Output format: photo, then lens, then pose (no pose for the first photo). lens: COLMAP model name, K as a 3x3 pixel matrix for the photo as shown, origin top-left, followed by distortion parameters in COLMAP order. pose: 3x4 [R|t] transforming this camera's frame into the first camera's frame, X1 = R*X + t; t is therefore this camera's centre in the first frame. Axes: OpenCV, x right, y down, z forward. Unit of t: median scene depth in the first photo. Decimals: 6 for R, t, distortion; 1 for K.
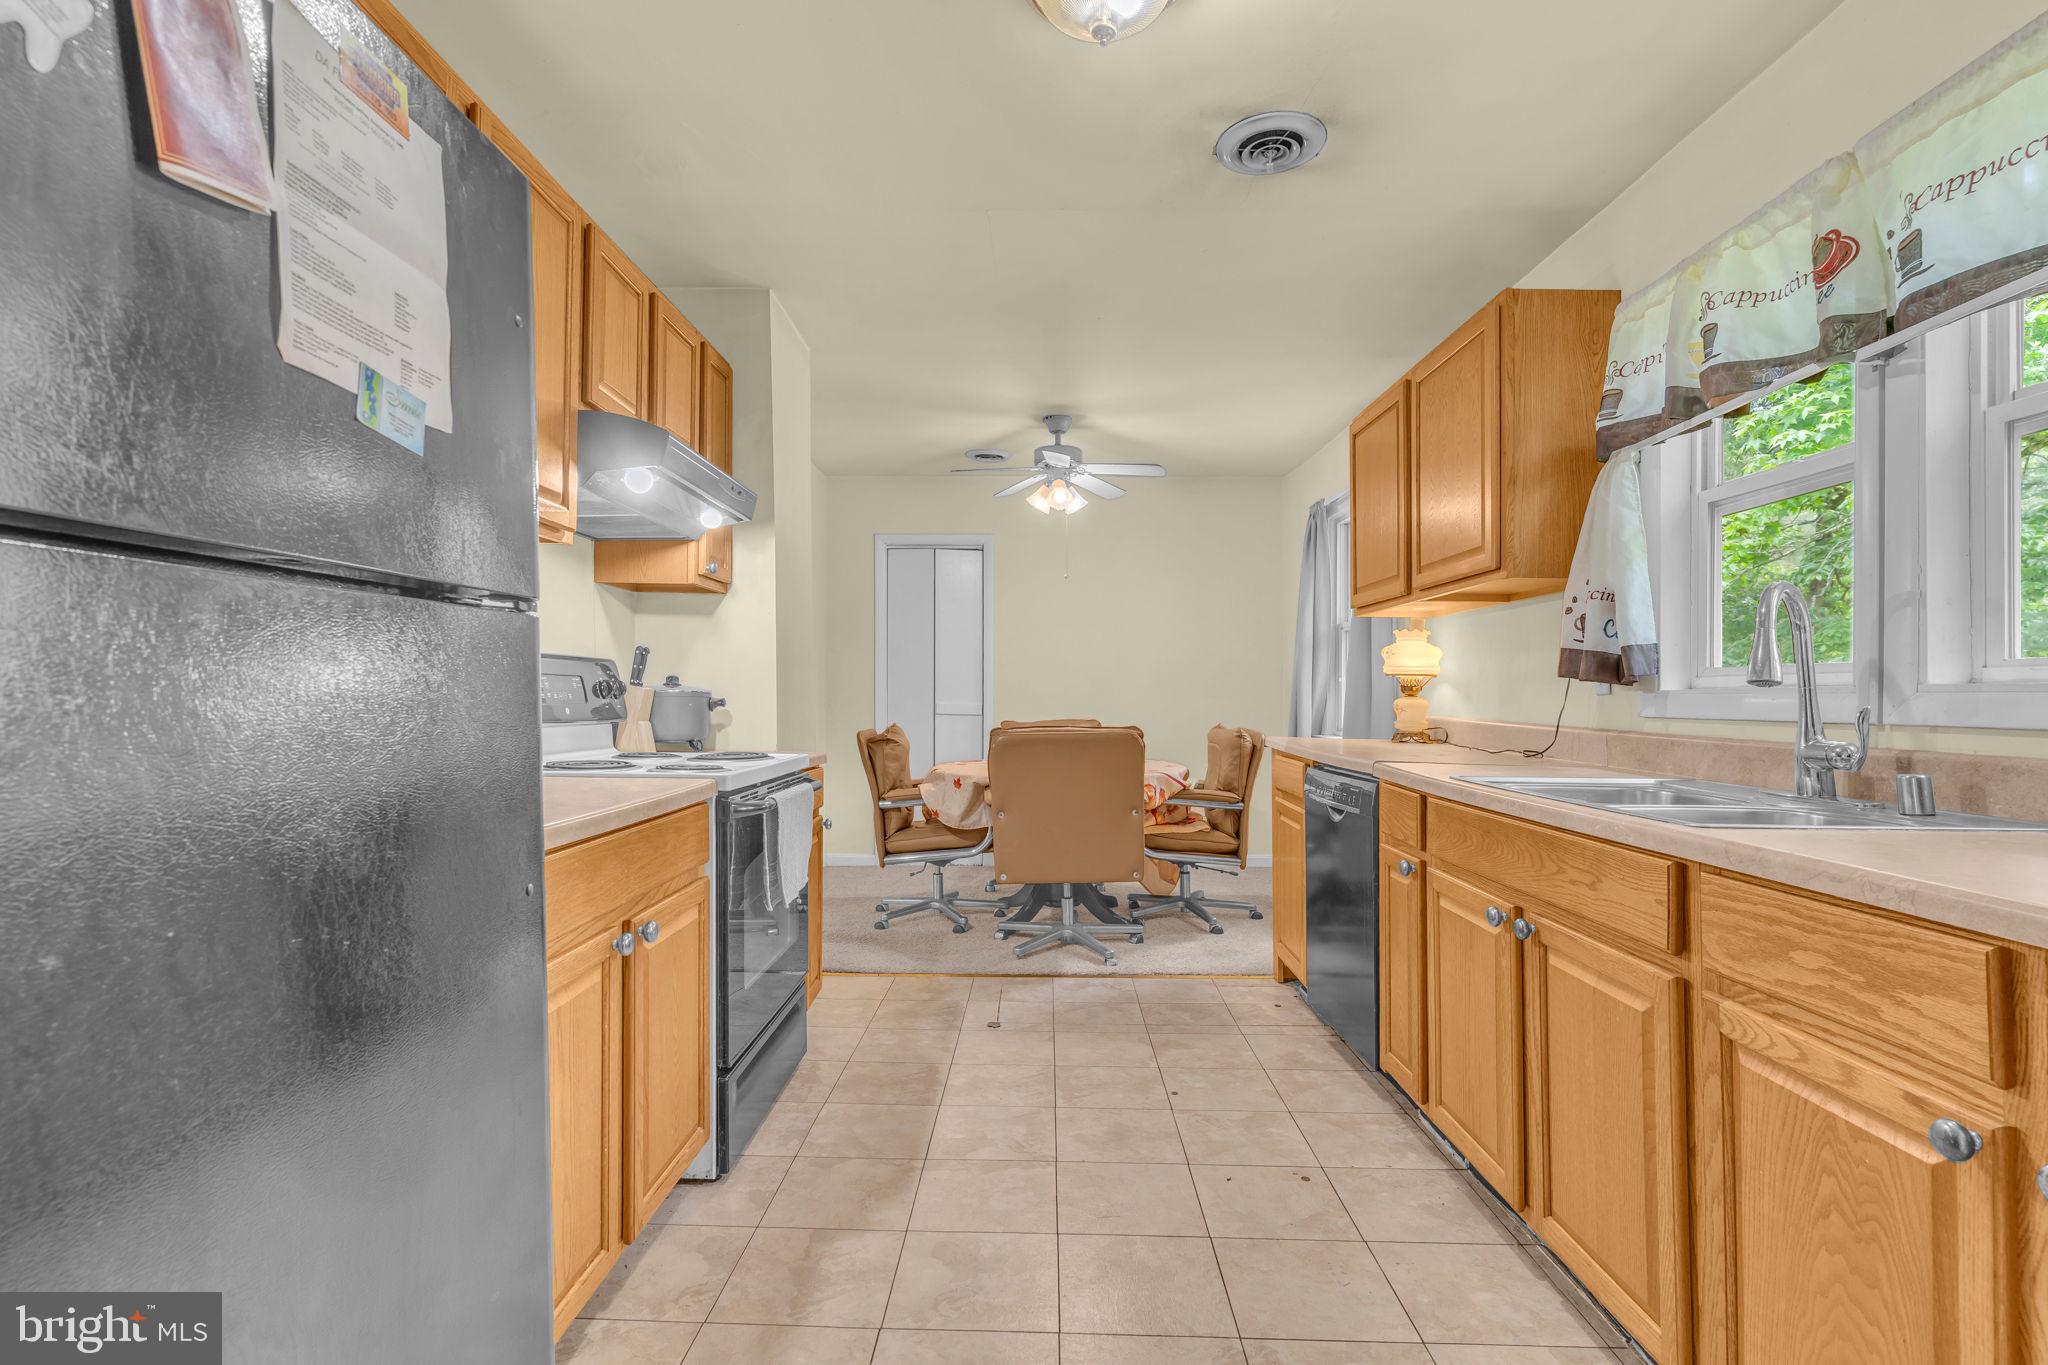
lens RADIAL K [[979.9, 0, 1017.3], [0, 979.9, 652.7], [0, 0, 1]] dist [0.000237, 0.000076]
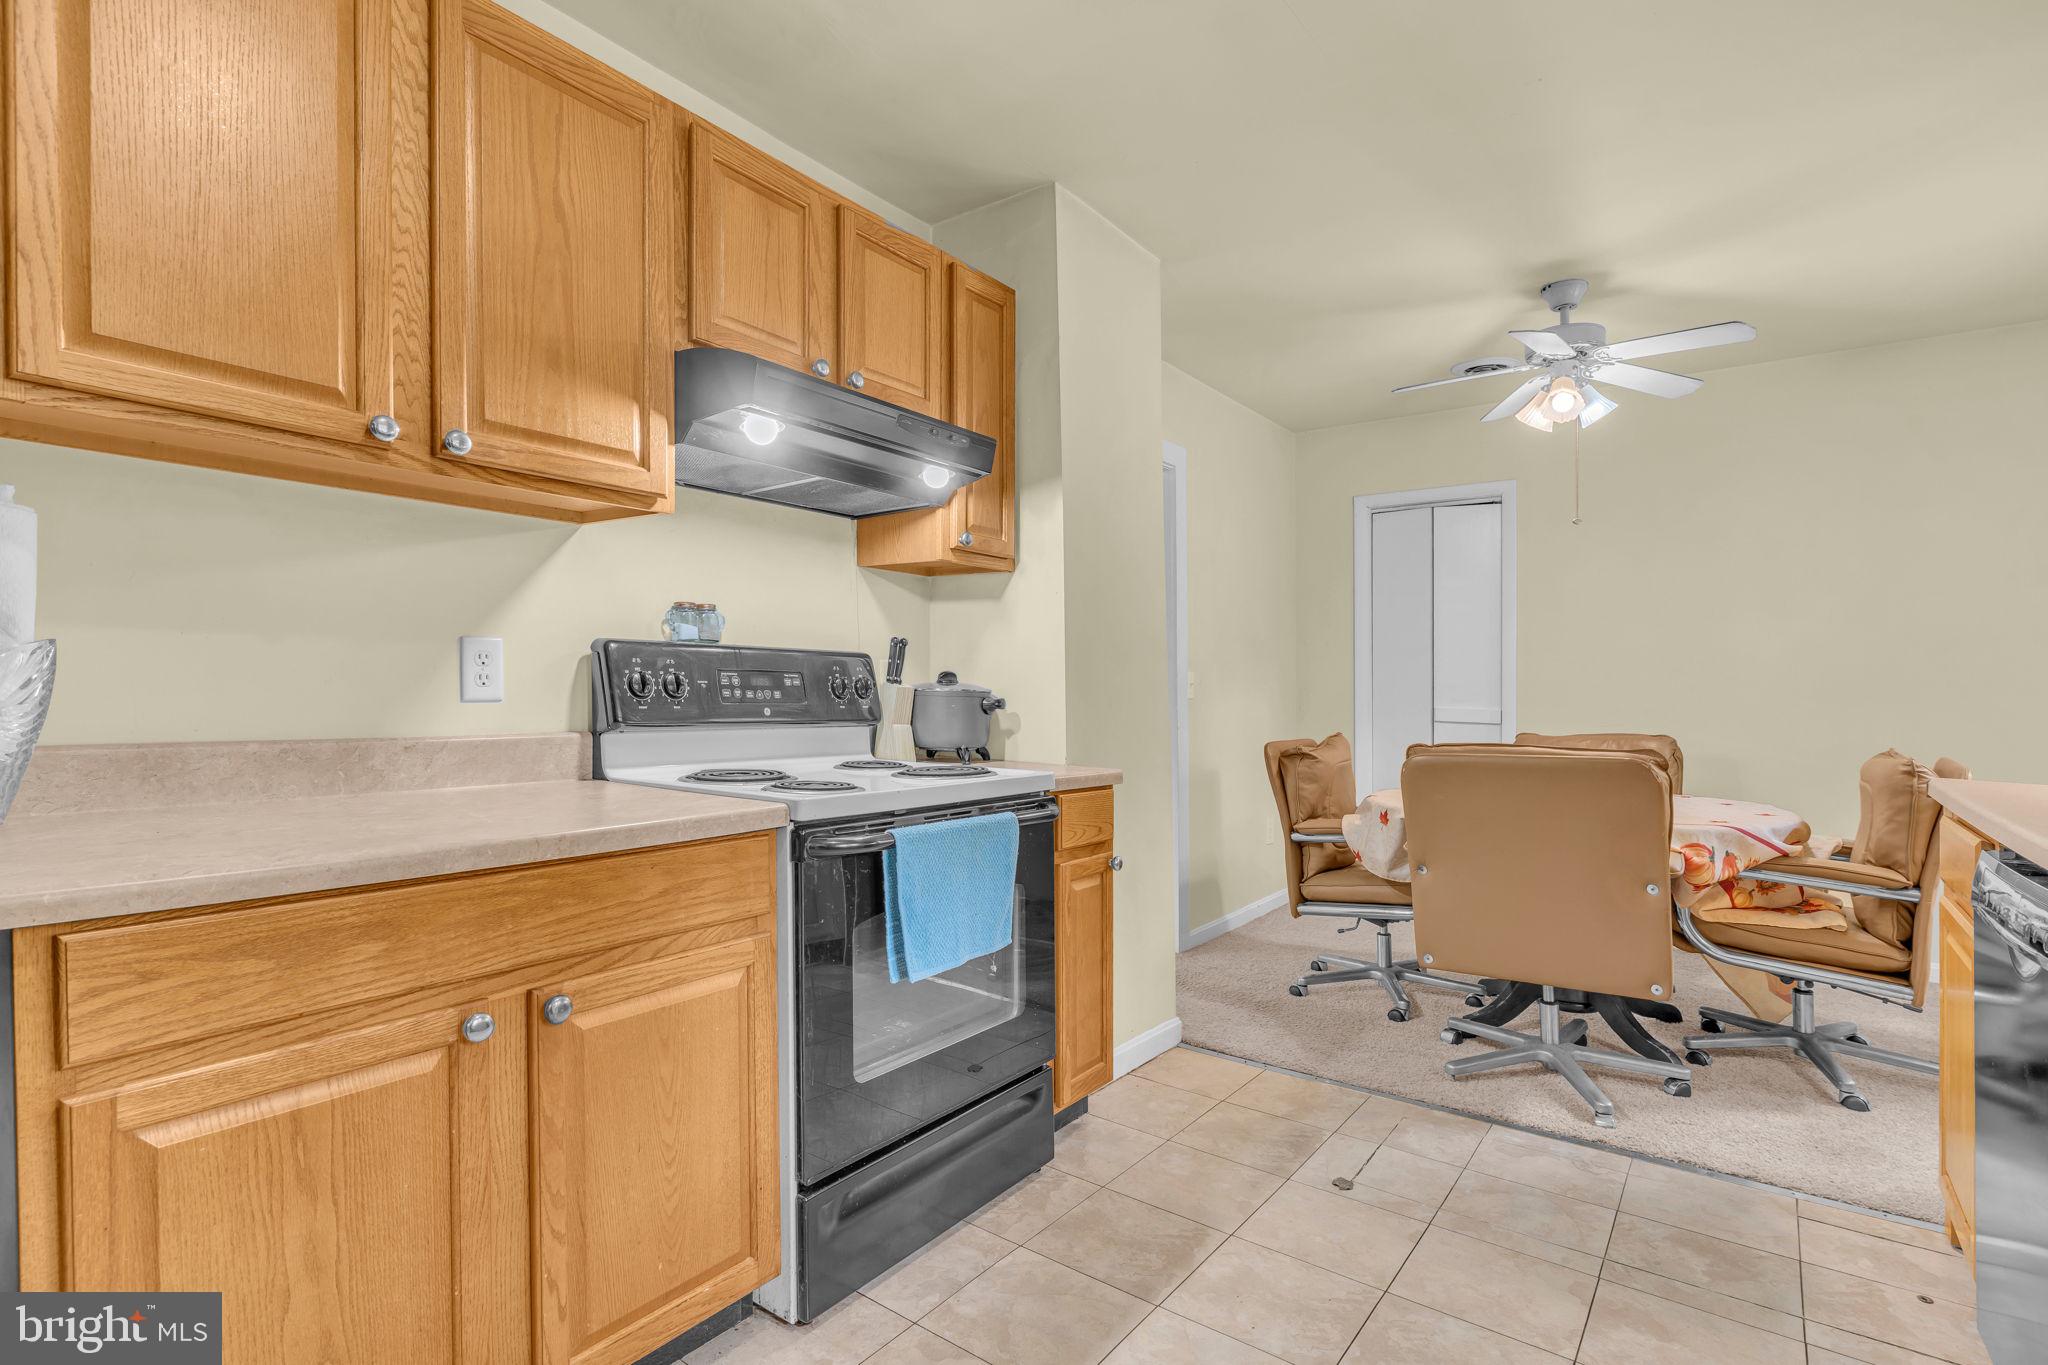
lens RADIAL K [[989.9, 0, 1024.0], [0, 989.9, 682.5], [0, 0, 1]] dist [0.003390, 0.000410]
pose [[0.816307, -0.001559, -0.577616, 0.144979], [0.018856, 0.999535, 0.023949, 0.009996], [0.577310, -0.030441, 0.815957, 0.245487]]
